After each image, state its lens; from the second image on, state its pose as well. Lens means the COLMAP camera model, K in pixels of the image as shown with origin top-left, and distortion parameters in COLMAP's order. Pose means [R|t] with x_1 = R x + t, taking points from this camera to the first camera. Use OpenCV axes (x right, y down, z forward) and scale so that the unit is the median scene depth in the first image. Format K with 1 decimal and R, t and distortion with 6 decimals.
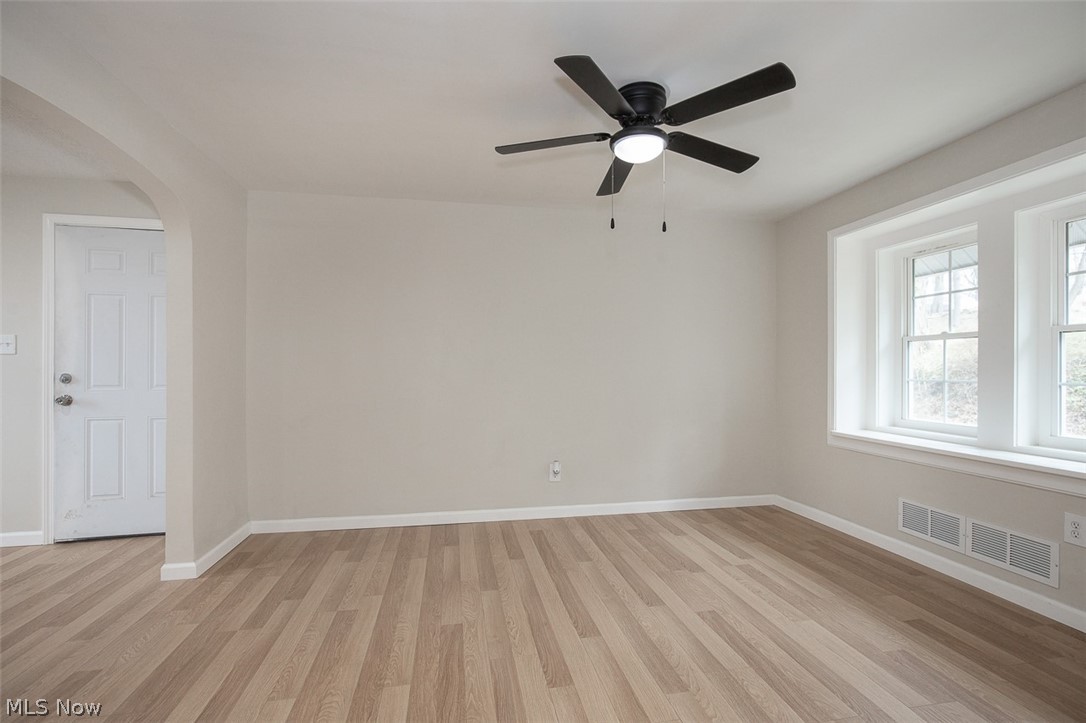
lens RADIAL K [[499.6, 0, 545.5], [0, 499.6, 371.0], [0, 0, 1]] dist [-0.010008, 0.000788]
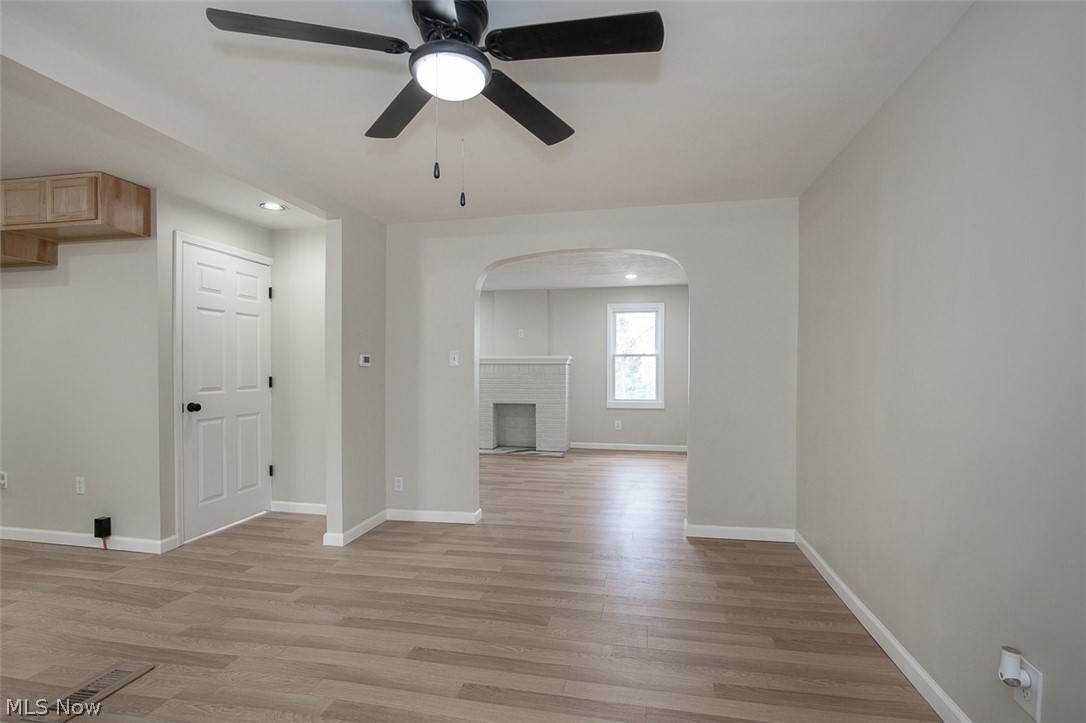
lens RADIAL K [[499.6, 0, 545.5], [0, 499.6, 371.0], [0, 0, 1]] dist [-0.010008, 0.000788]
pose [[-0.375551, 0.003102, -0.926797, 0.605184], [-0.001549, 0.999991, 0.003974, -0.025016], [0.926801, 0.002928, -0.375543, 1.046958]]
